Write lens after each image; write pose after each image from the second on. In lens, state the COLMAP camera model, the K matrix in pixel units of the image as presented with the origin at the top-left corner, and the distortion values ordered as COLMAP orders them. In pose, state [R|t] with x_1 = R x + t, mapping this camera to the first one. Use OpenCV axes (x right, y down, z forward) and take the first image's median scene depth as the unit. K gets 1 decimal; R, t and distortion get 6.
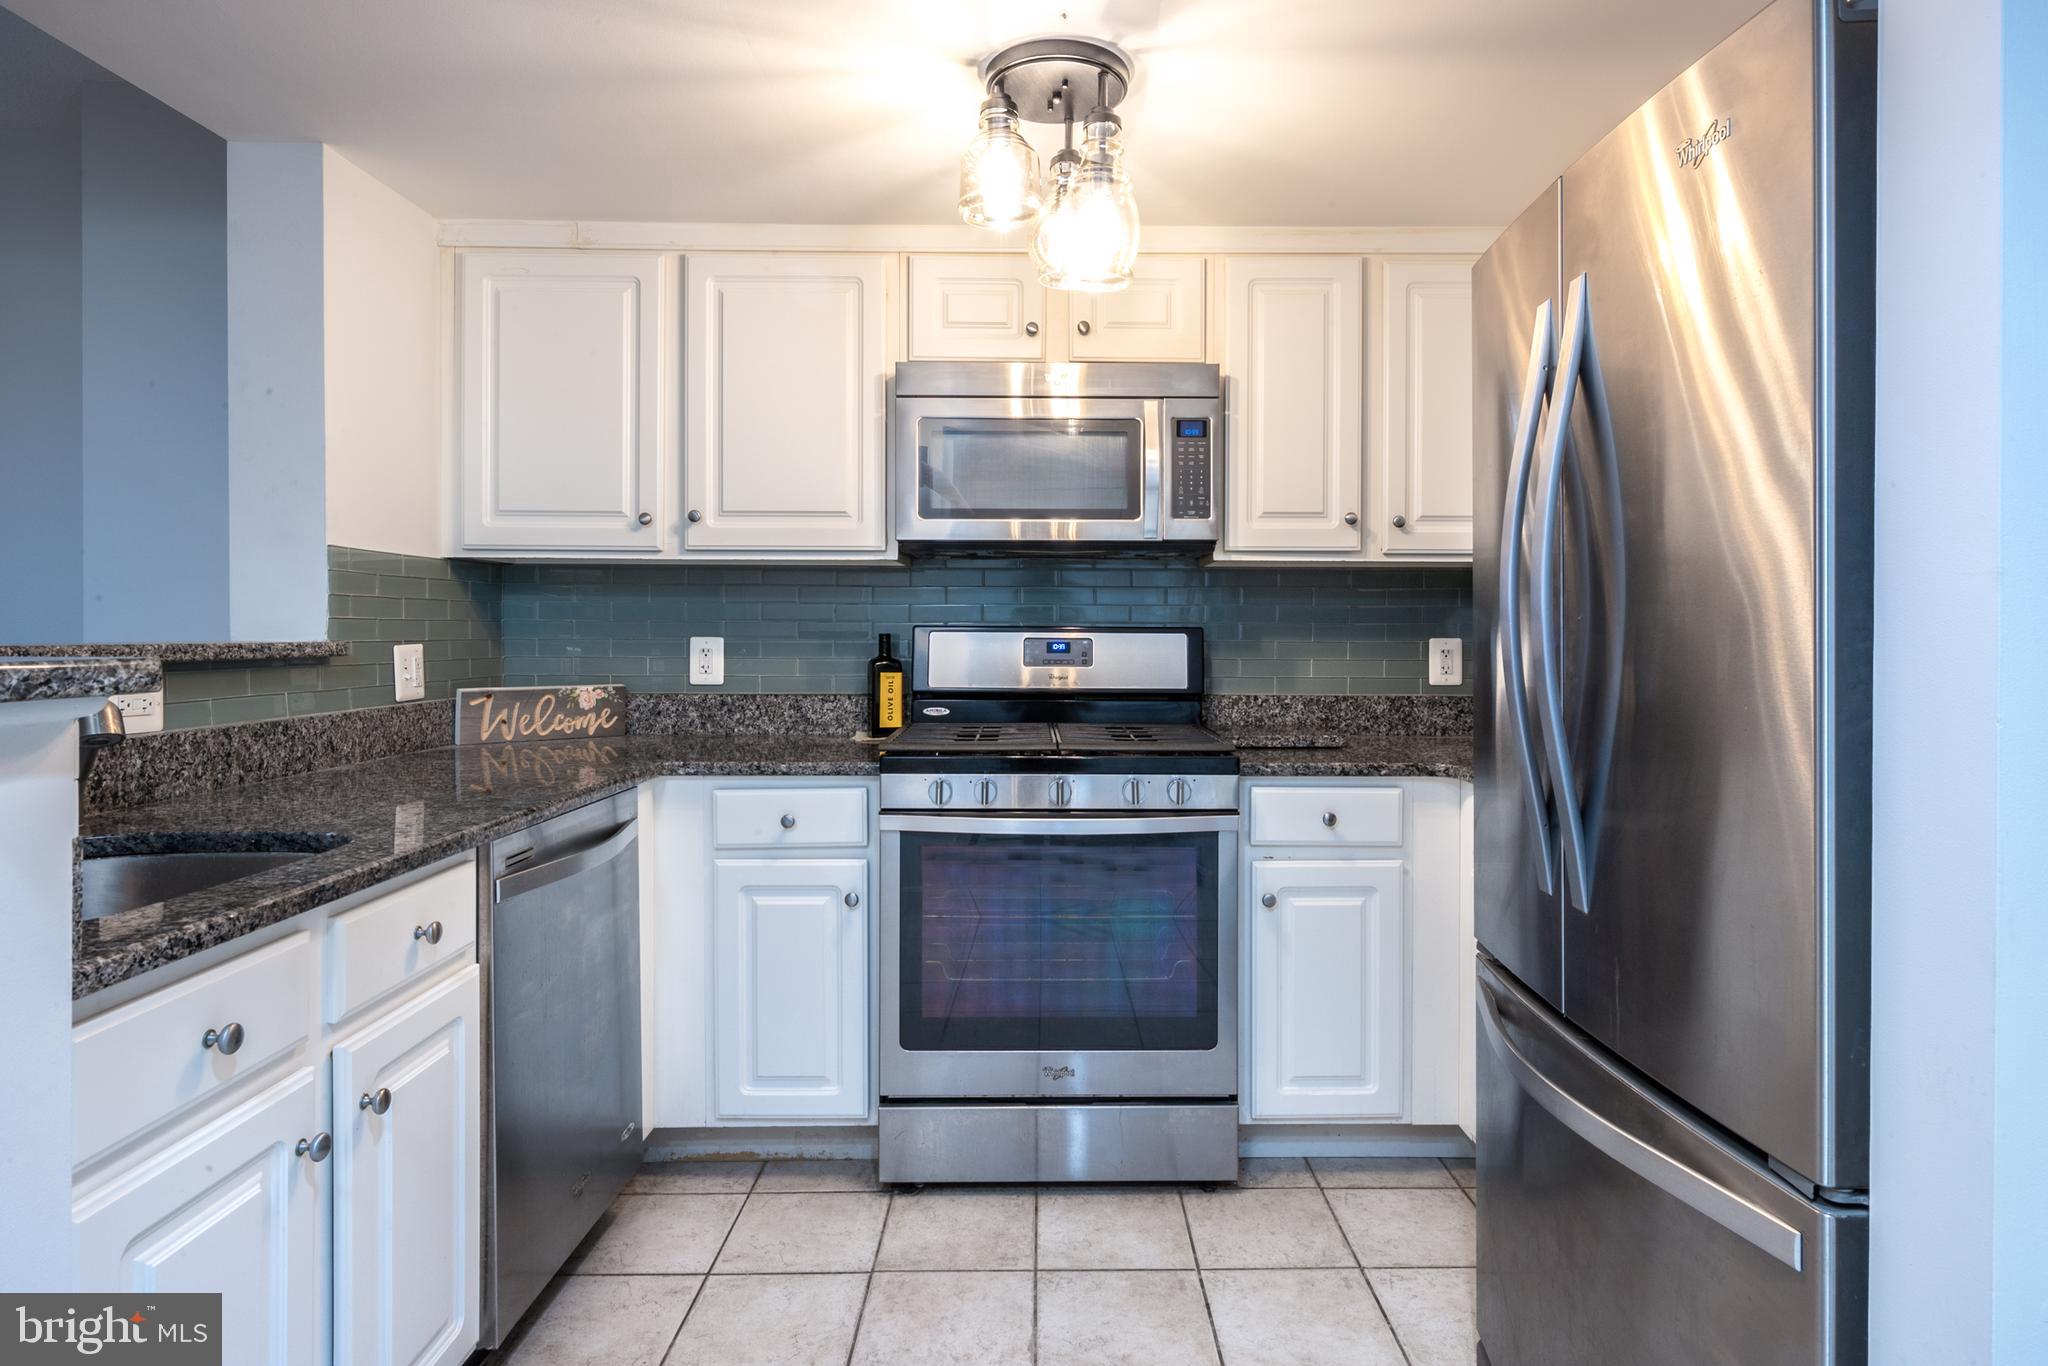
lens RADIAL K [[1081.2, 0, 1026.7], [0, 1081.2, 669.1], [0, 0, 1]] dist [0.000539, 0.001812]
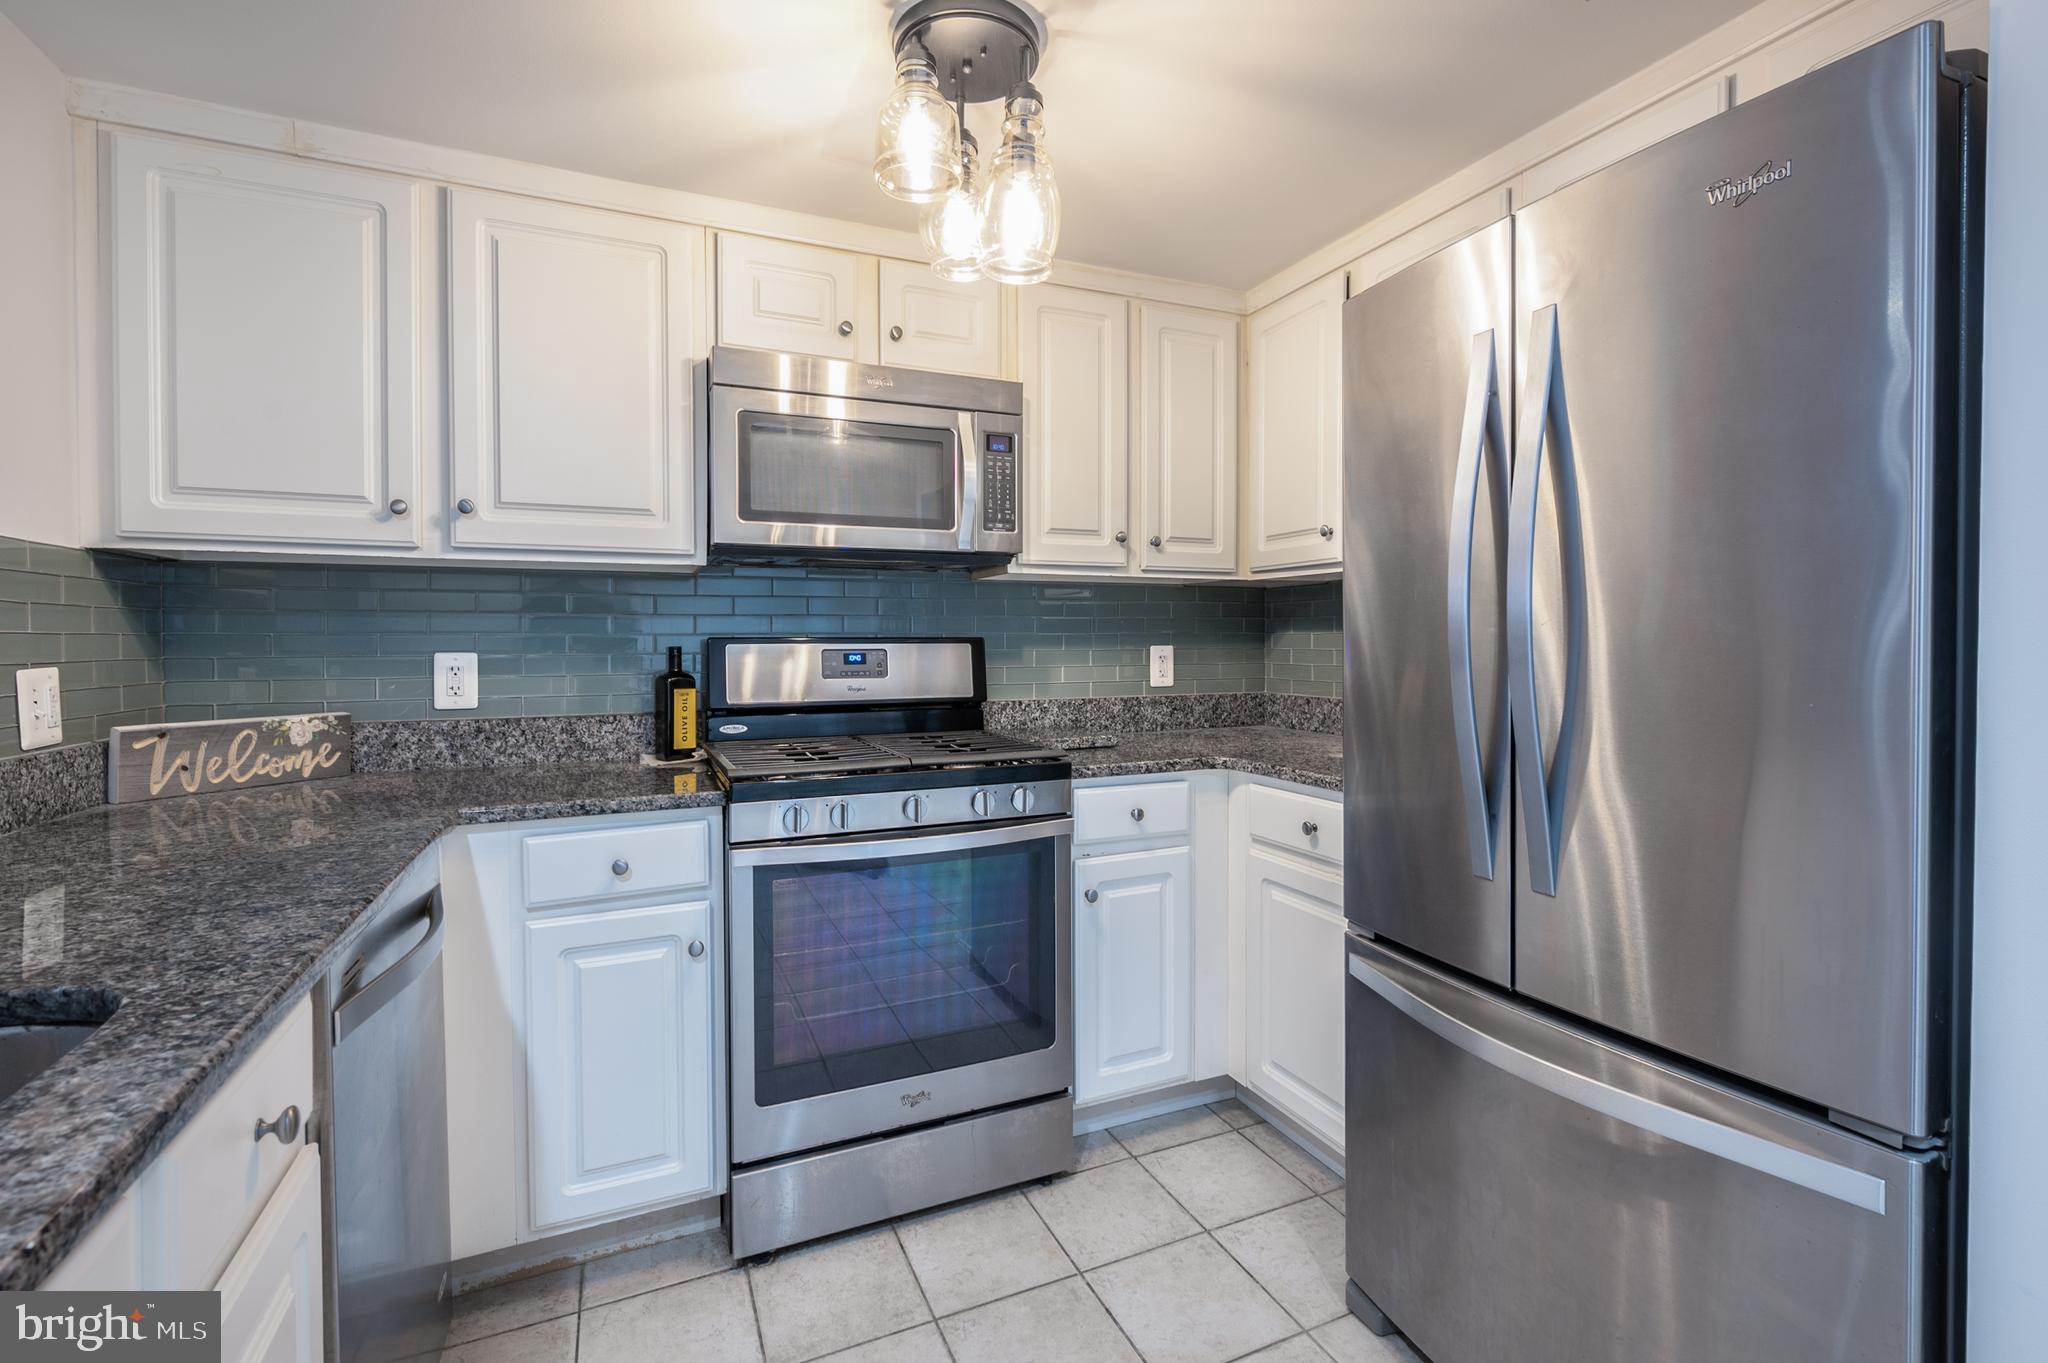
lens RADIAL K [[951.8, 0, 1021.2], [0, 951.8, 677.7], [0, 0, 1]] dist [-0.001015, 0.001313]
pose [[0.931967, -0.022518, 0.361843, -0.177788], [0.021948, 0.999743, 0.005687, -0.005515], [-0.361878, 0.002642, 0.932222, 0.168366]]
